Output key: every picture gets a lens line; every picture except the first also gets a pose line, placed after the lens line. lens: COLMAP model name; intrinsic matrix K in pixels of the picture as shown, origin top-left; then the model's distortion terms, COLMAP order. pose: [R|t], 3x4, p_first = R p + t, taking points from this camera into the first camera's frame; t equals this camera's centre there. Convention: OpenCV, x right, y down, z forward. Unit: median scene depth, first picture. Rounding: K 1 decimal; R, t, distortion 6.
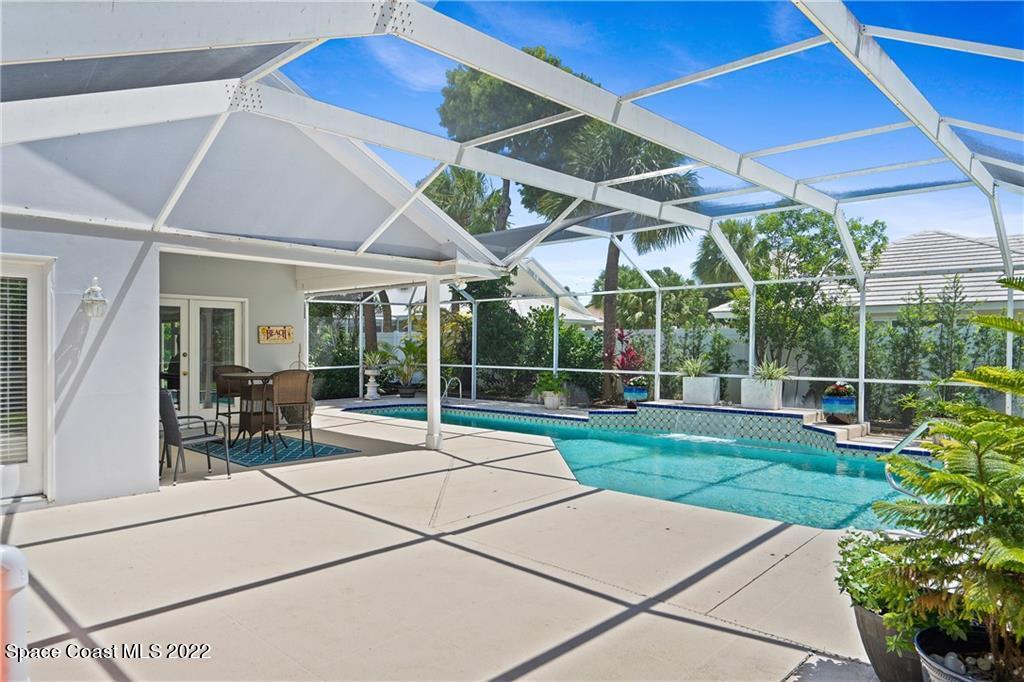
lens RADIAL K [[658.6, 0, 510.8], [0, 658.6, 346.4], [0, 0, 1]] dist [0.006812, 0.000918]
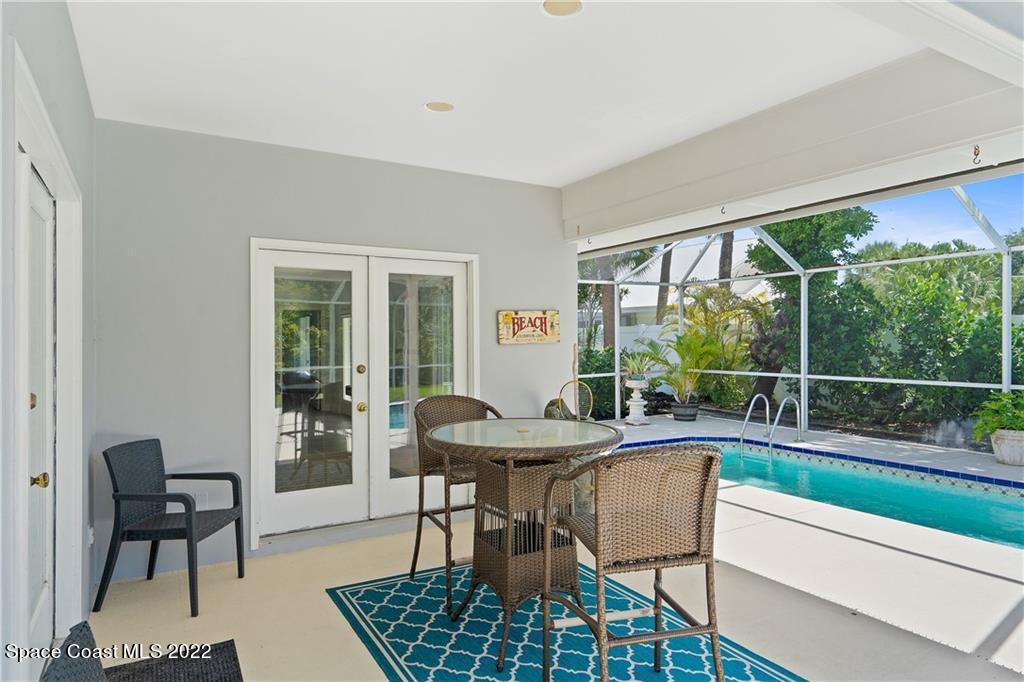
lens RADIAL K [[620.7, 0, 511.5], [0, 620.7, 339.0], [0, 0, 1]] dist [-0.003880, -0.000363]
pose [[0.960713, -0.004619, -0.277507, -0.167678], [0.003860, 0.999987, -0.003282, -0.004971], [0.277519, 0.002082, 0.960718, 0.382190]]
